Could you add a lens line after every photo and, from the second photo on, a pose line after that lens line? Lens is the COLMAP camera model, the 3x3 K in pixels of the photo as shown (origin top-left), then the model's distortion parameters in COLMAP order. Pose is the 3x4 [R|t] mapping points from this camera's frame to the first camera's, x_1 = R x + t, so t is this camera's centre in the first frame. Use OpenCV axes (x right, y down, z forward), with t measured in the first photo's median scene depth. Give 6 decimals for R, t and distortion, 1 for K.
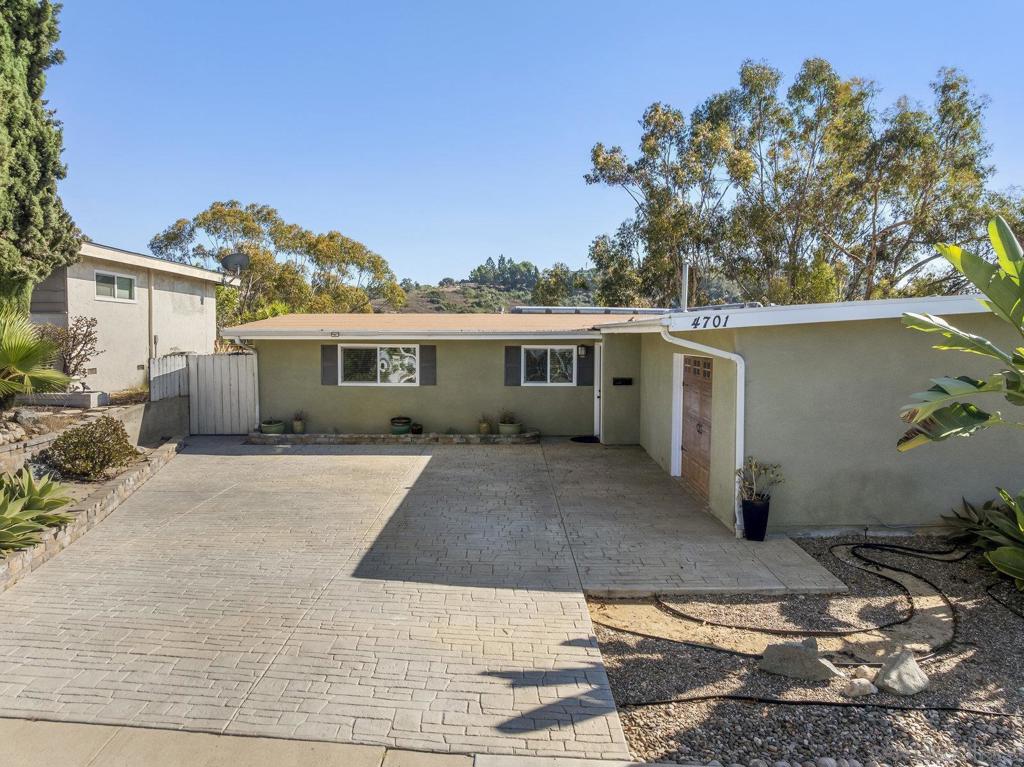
lens RADIAL K [[693.4, 0, 512.0], [0, 693.4, 383.5], [0, 0, 1]] dist [-0.040216, 0.001623]
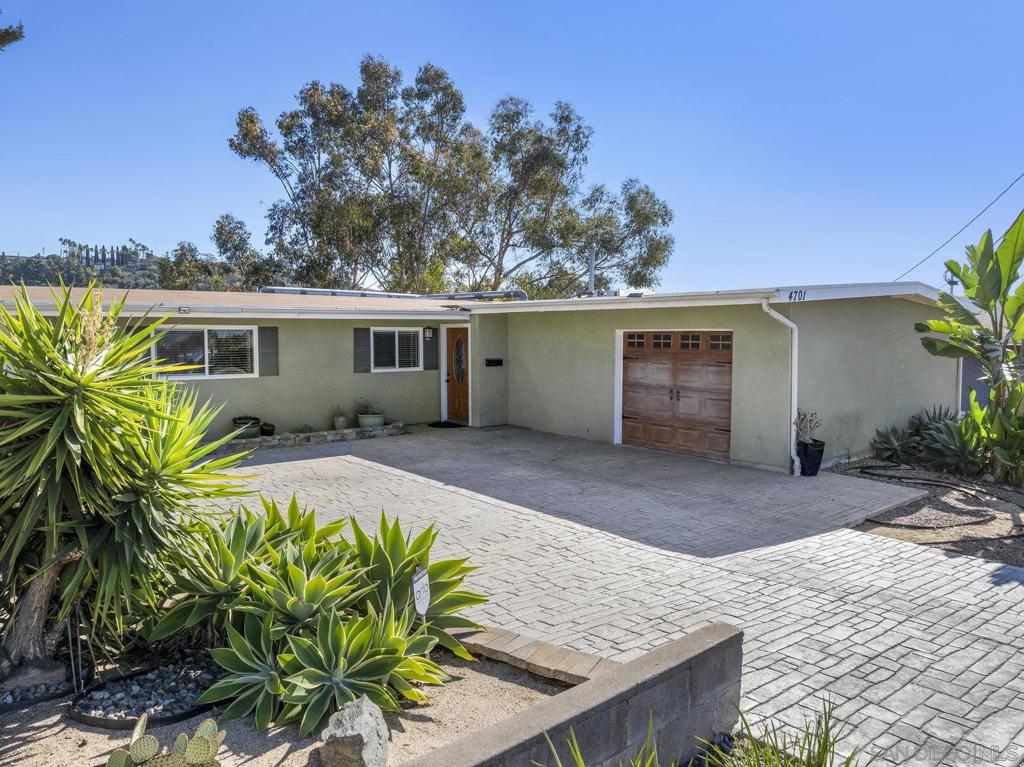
lens RADIAL K [[700.1, 0, 512.0], [0, 700.1, 383.5], [0, 0, 1]] dist [-0.038398, 0.004374]
pose [[0.778661, -0.045660, 0.625781, -0.413425], [0.043572, 0.998876, 0.018666, 0.008832], [-0.625930, 0.012732, 0.779775, 0.183180]]
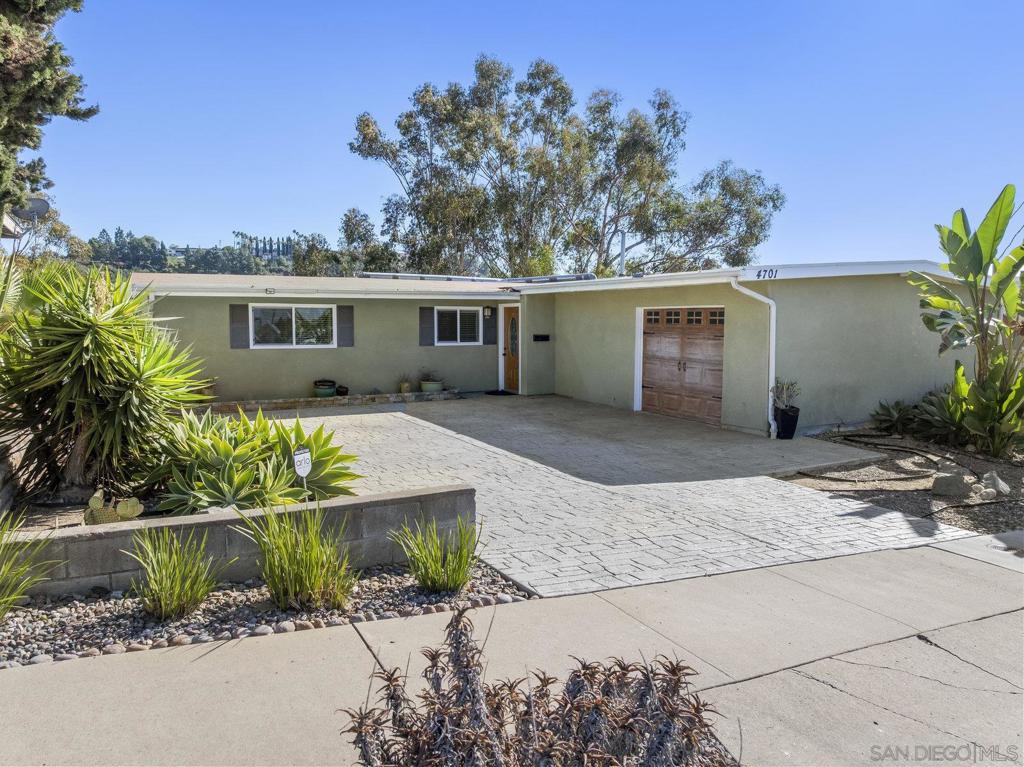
lens RADIAL K [[693.4, 0, 512.0], [0, 693.4, 383.5], [0, 0, 1]] dist [-0.040216, 0.001623]
pose [[0.885436, -0.042922, 0.462776, -0.367626], [0.031103, 0.998967, 0.033143, 0.029357], [-0.463720, -0.014952, 0.885856, 0.030633]]
